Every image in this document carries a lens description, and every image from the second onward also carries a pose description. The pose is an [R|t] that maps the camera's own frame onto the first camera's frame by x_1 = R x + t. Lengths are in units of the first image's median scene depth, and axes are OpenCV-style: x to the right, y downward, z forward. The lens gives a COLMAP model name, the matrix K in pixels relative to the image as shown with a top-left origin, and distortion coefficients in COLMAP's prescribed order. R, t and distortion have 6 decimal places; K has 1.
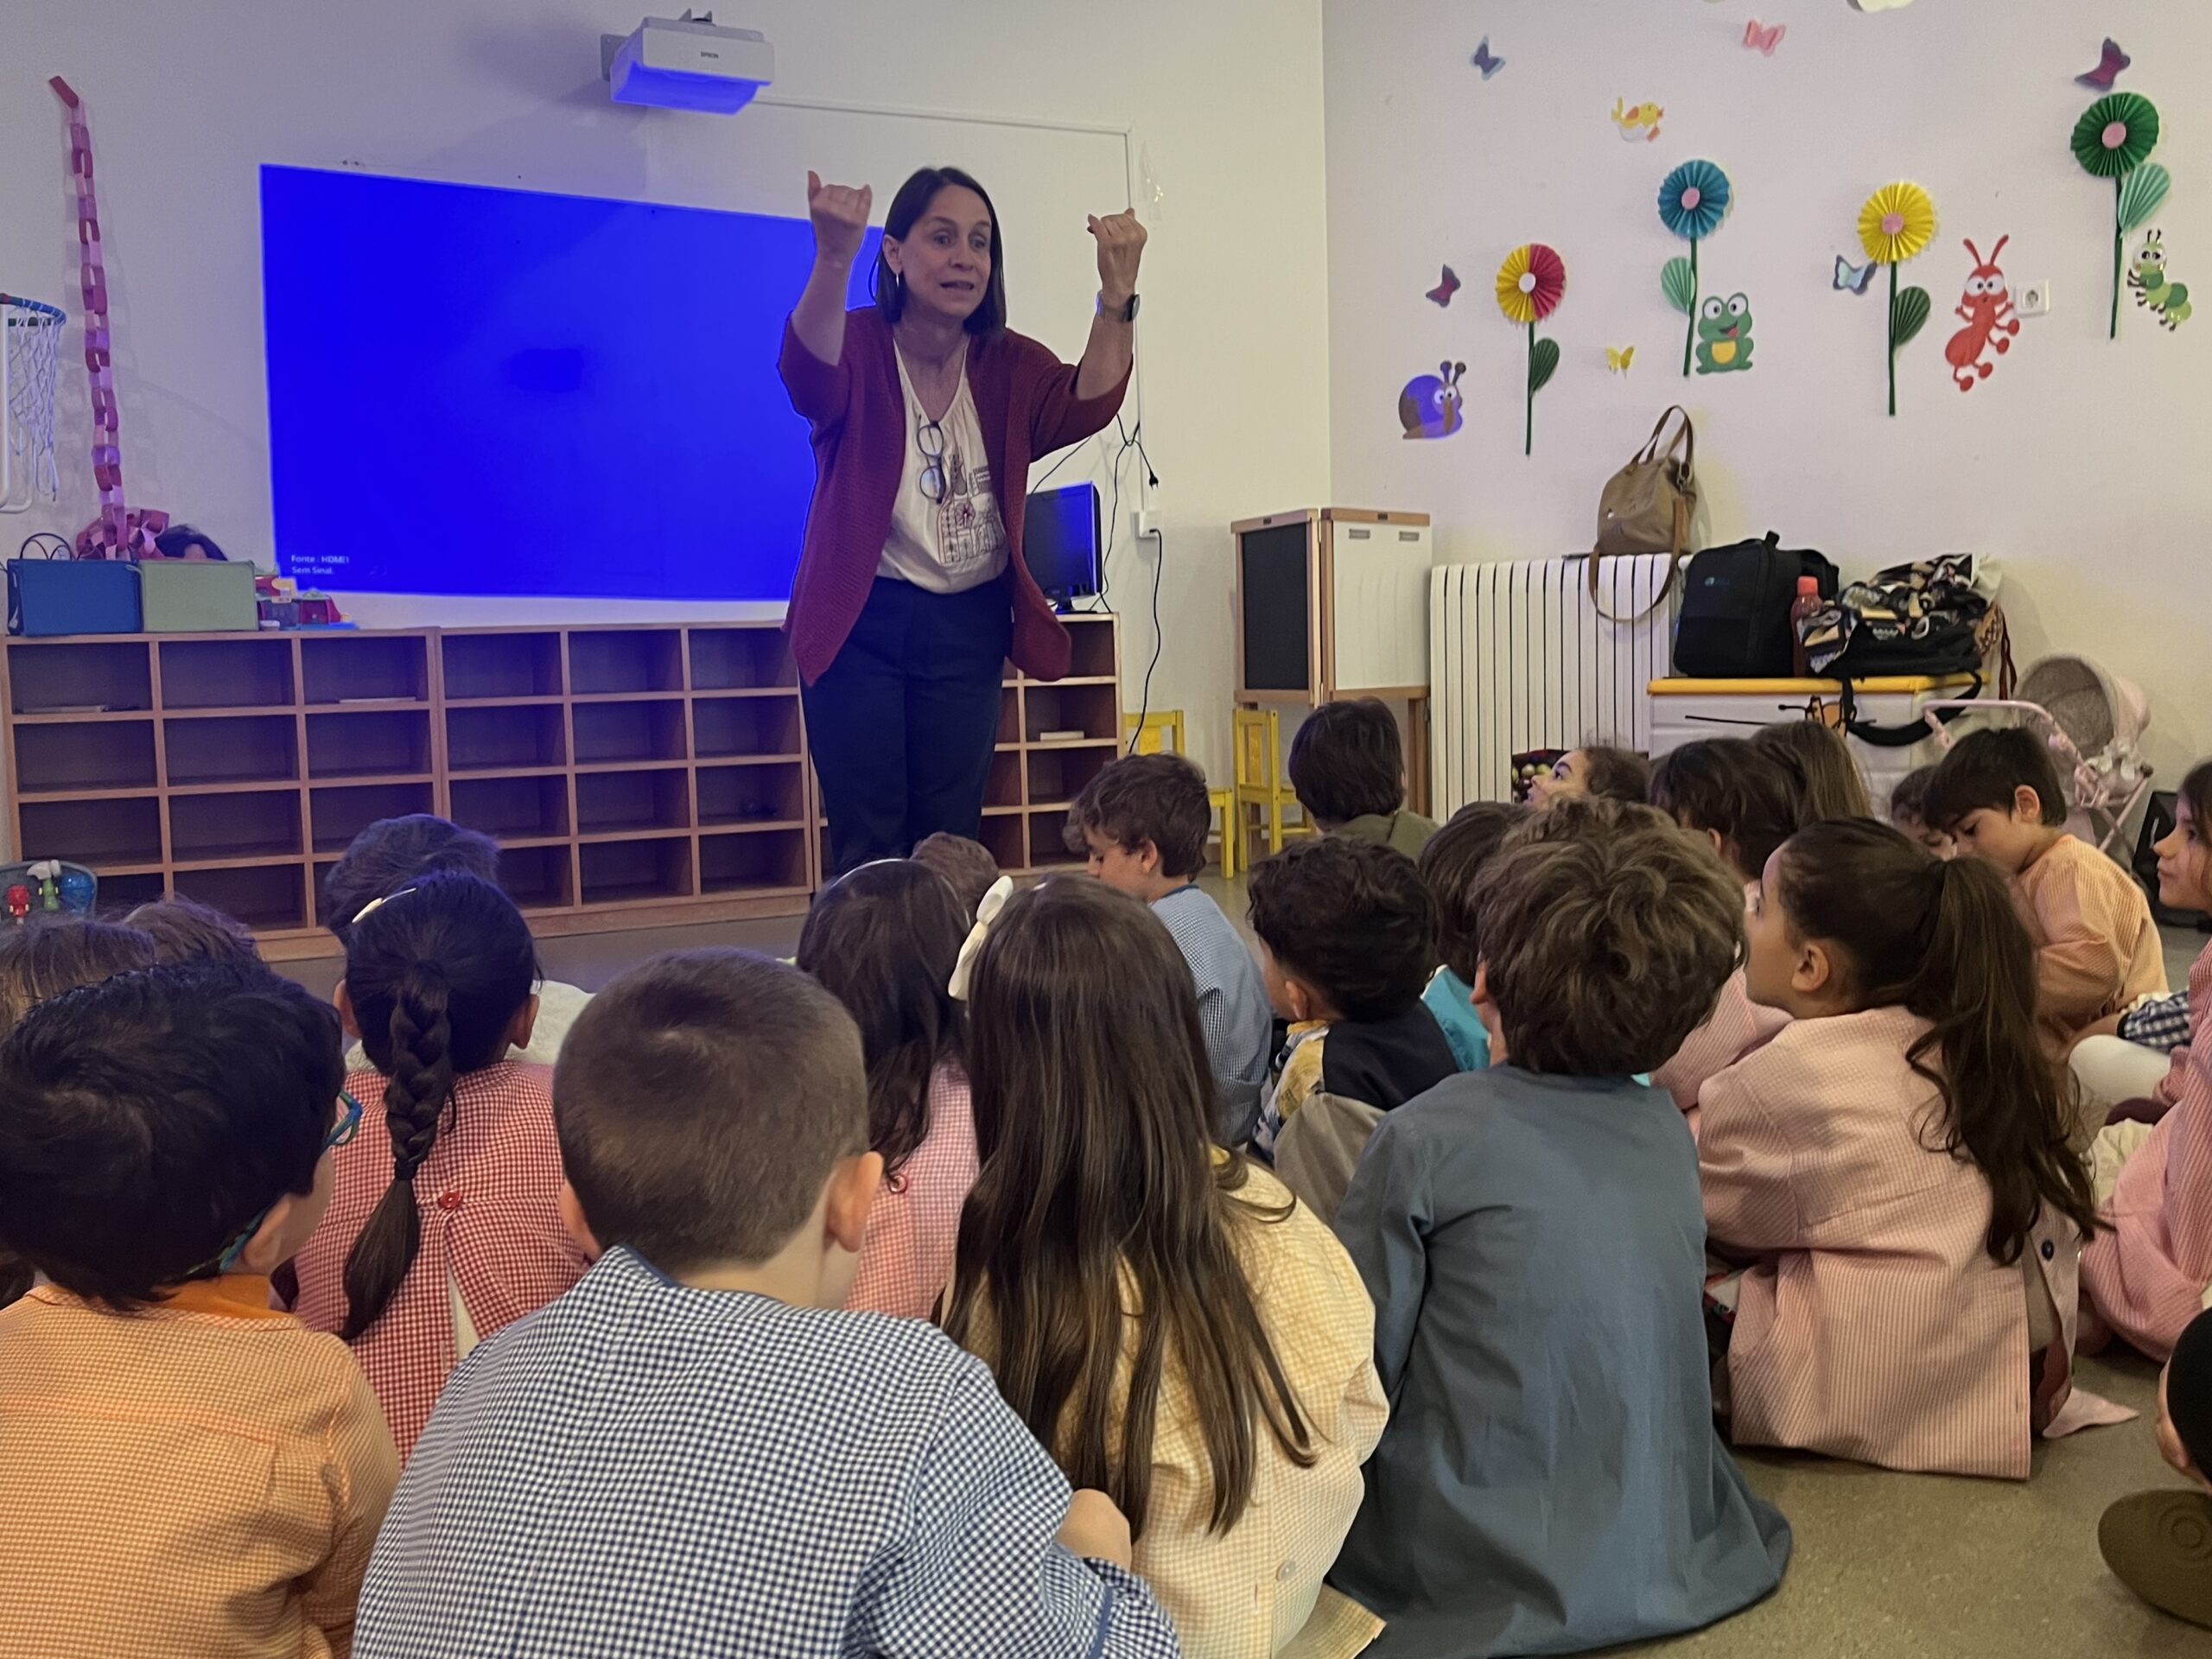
lens RADIAL K [[1997.9, 0, 1106.0], [0, 1997.9, 829.5], [0, 0, 1]] dist [0.027177, -0.016862]
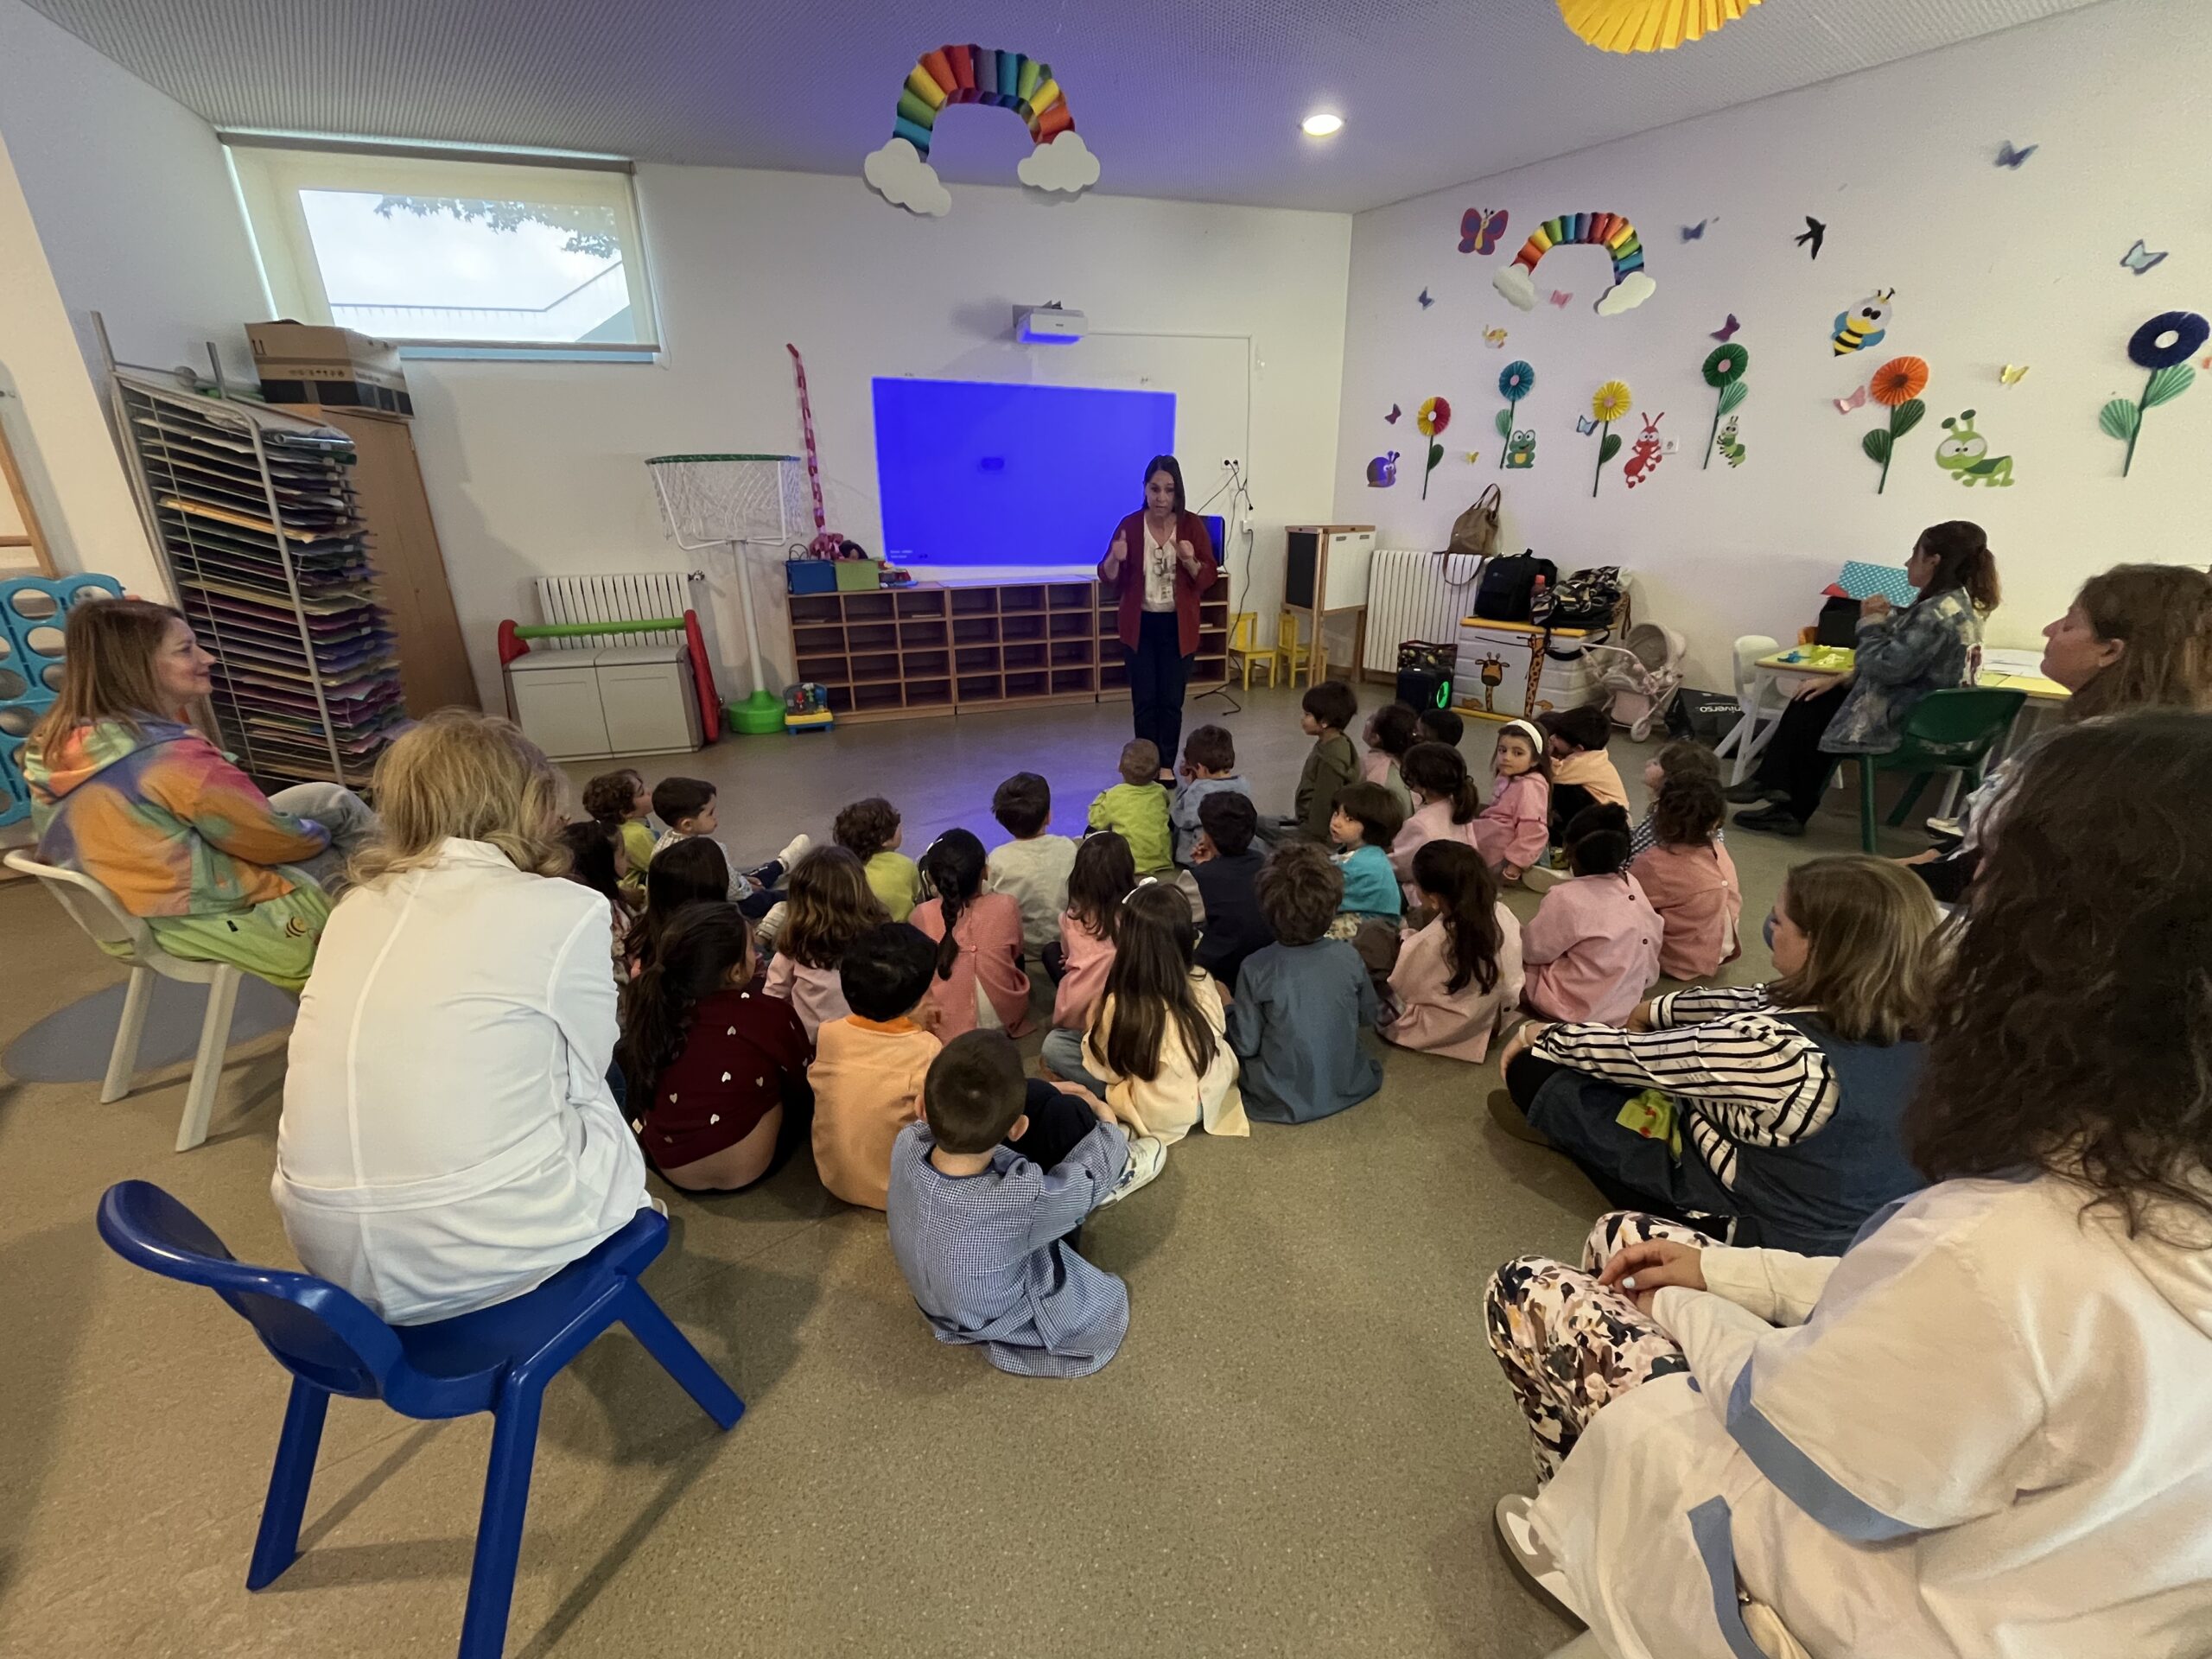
lens RADIAL K [[873.3, 0, 1106.0], [0, 873.3, 829.5], [0, 0, 1]] dist [-0.000448, -0.000626]
pose [[0.989542, 0.061857, -0.130308, 0.014052], [-0.024522, 0.962373, 0.270622, -0.098404], [0.142145, -0.264597, 0.953826, -0.067329]]
